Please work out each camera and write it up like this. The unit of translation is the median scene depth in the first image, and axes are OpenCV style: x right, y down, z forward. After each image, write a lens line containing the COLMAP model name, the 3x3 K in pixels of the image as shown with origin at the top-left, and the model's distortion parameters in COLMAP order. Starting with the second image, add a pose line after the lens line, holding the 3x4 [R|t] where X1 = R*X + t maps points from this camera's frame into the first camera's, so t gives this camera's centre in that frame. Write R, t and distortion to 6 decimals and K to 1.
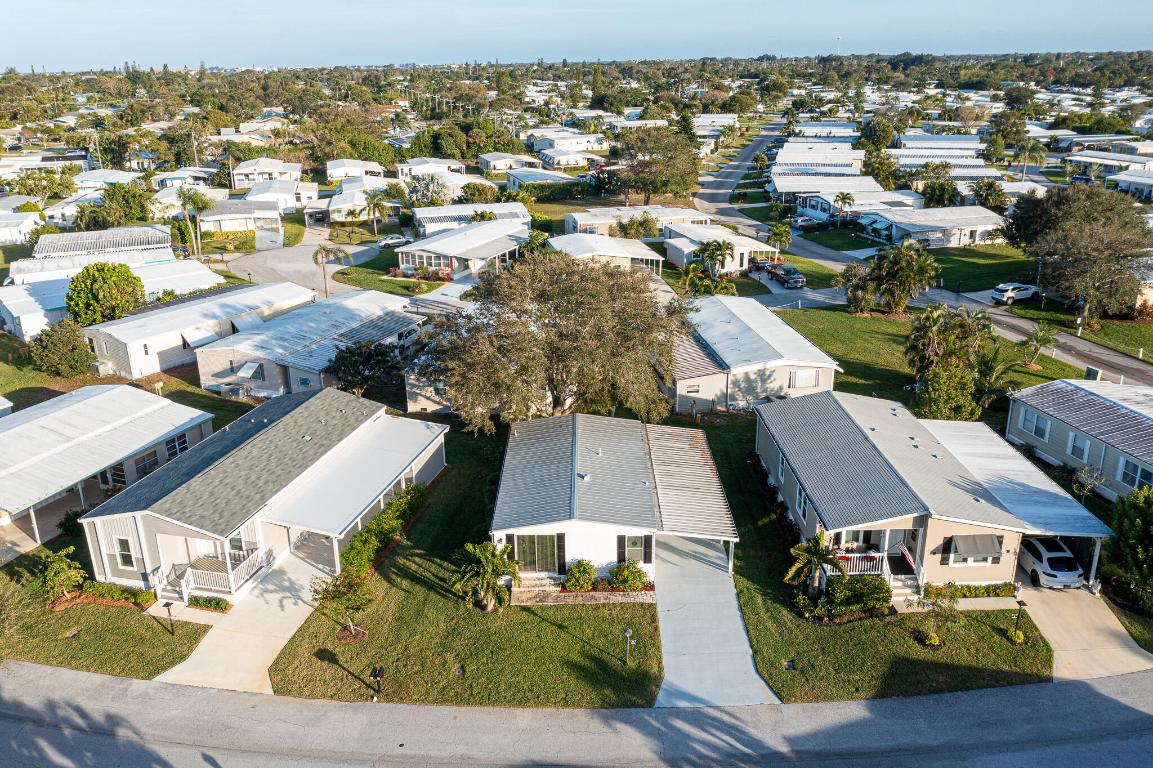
lens RADIAL K [[913.8, 0, 576.5], [0, 913.8, 384.0], [0, 0, 1]] dist [-0.010700, 0.003731]
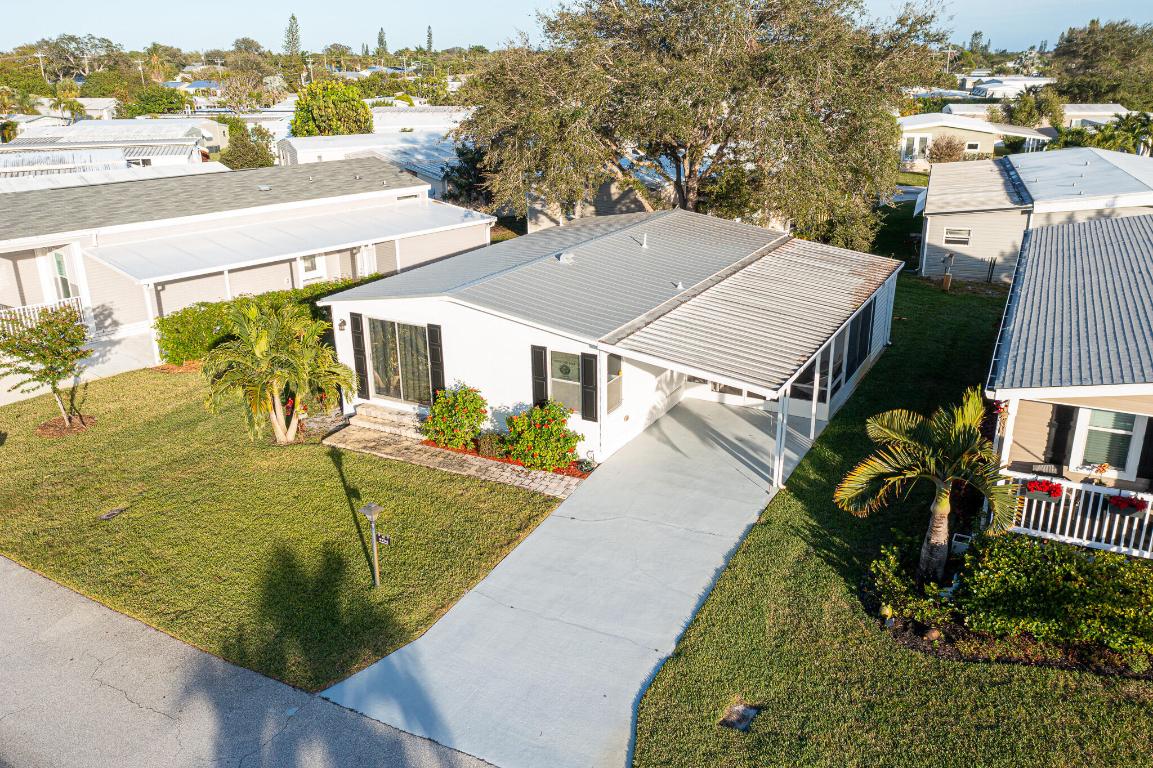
lens RADIAL K [[913.8, 0, 576.5], [0, 913.8, 384.0], [0, 0, 1]] dist [-0.010700, 0.003731]
pose [[0.876692, 0.162274, -0.452856, 0.279810], [-0.162308, 0.985966, 0.039091, 0.162642], [0.452844, 0.039231, 0.890726, 0.591349]]
